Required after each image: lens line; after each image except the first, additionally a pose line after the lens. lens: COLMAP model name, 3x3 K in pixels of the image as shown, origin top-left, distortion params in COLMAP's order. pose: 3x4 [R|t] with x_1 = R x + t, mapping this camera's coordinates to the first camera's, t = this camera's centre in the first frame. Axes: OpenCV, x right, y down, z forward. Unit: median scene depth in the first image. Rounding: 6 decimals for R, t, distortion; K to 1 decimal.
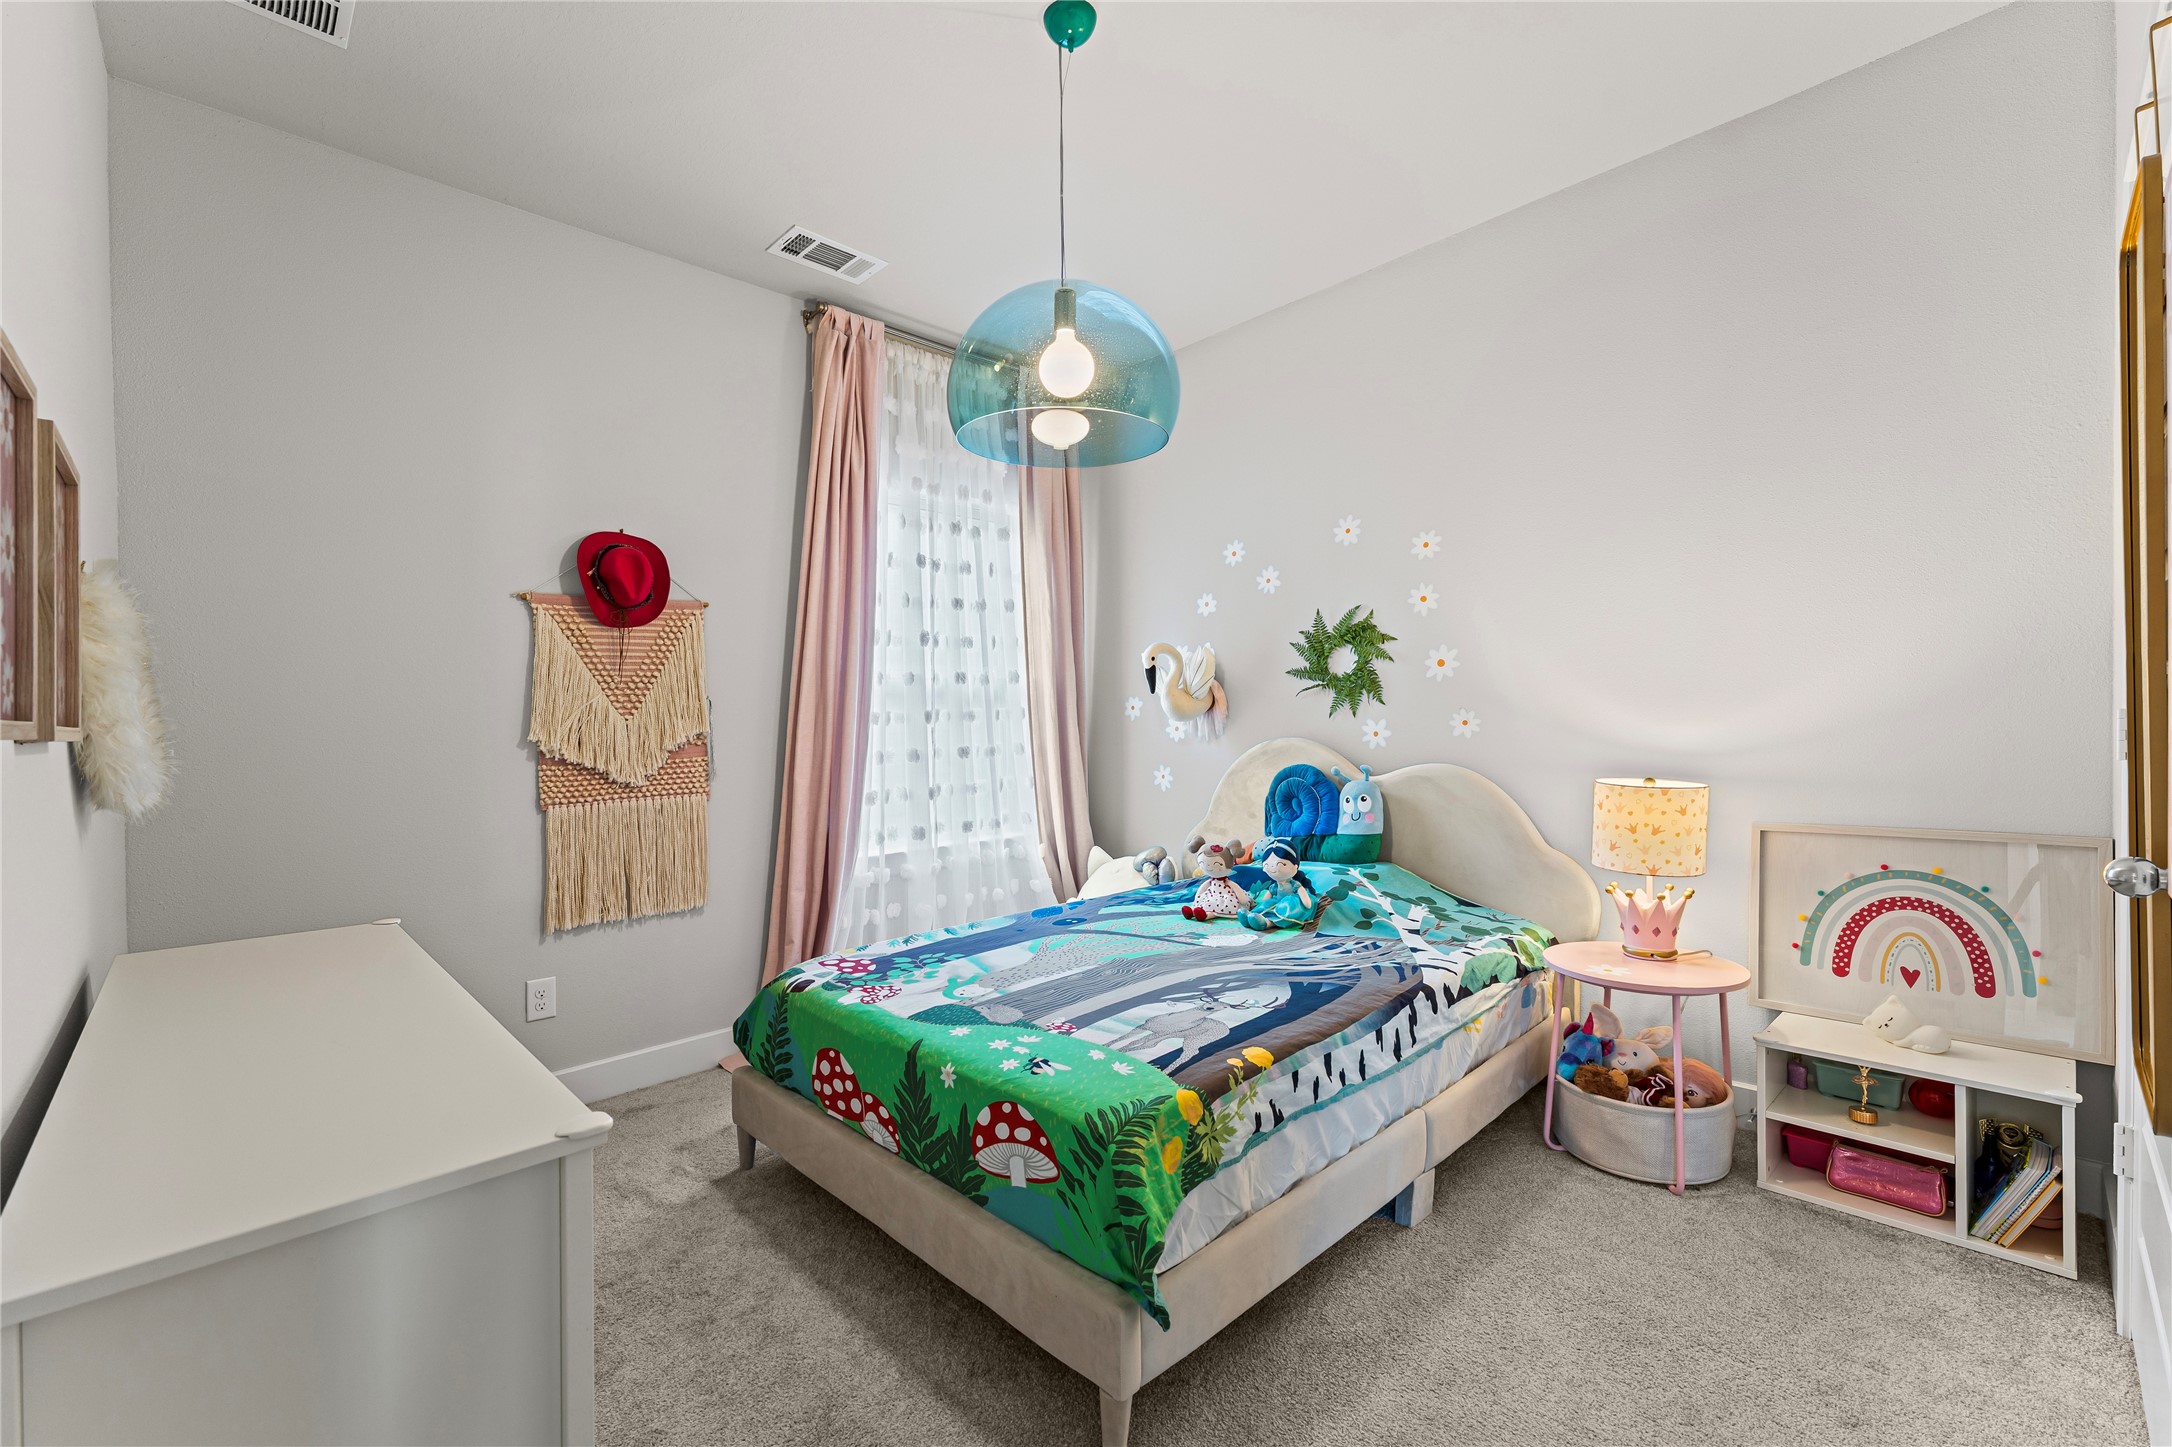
lens RADIAL K [[870.1, 0, 1086.4], [0, 870.1, 714.4], [0, 0, 1]] dist [0.001899, 0.000162]
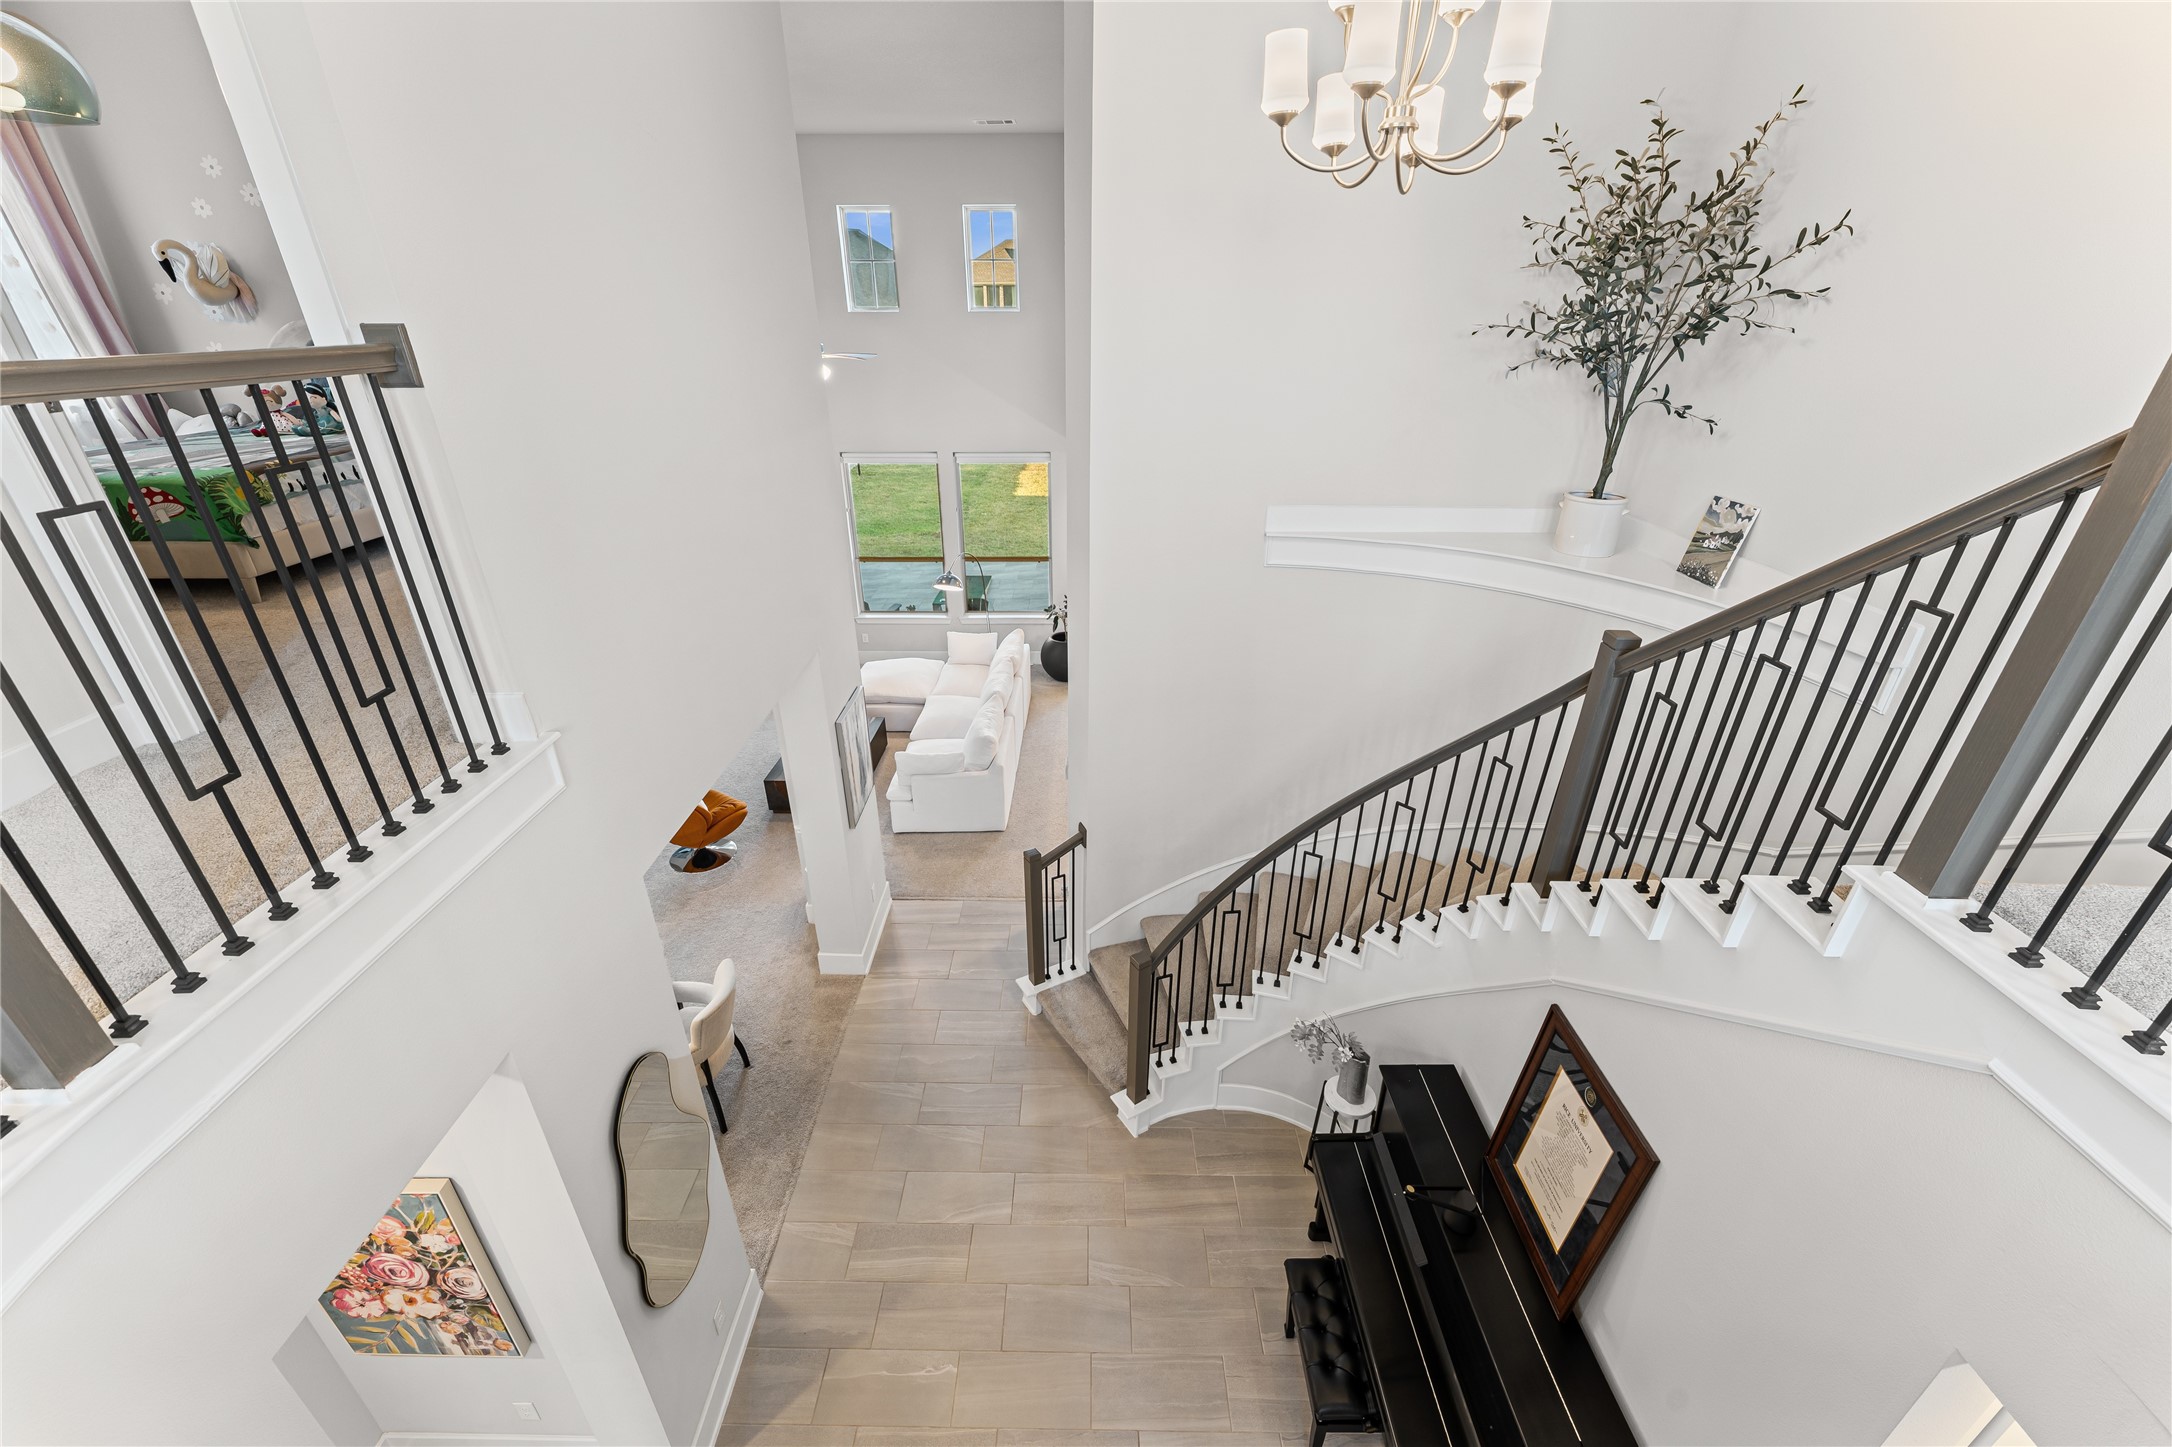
lens RADIAL K [[870.1, 0, 1086.6], [0, 870.1, 733.8], [0, 0, 1]] dist [0.001899, 0.000162]
pose [[0.710723, -0.302366, 0.635175, 0.009223], [-0.010193, 0.898394, 0.439073, -0.003252], [-0.703398, -0.318533, 0.635427, -1.094686]]
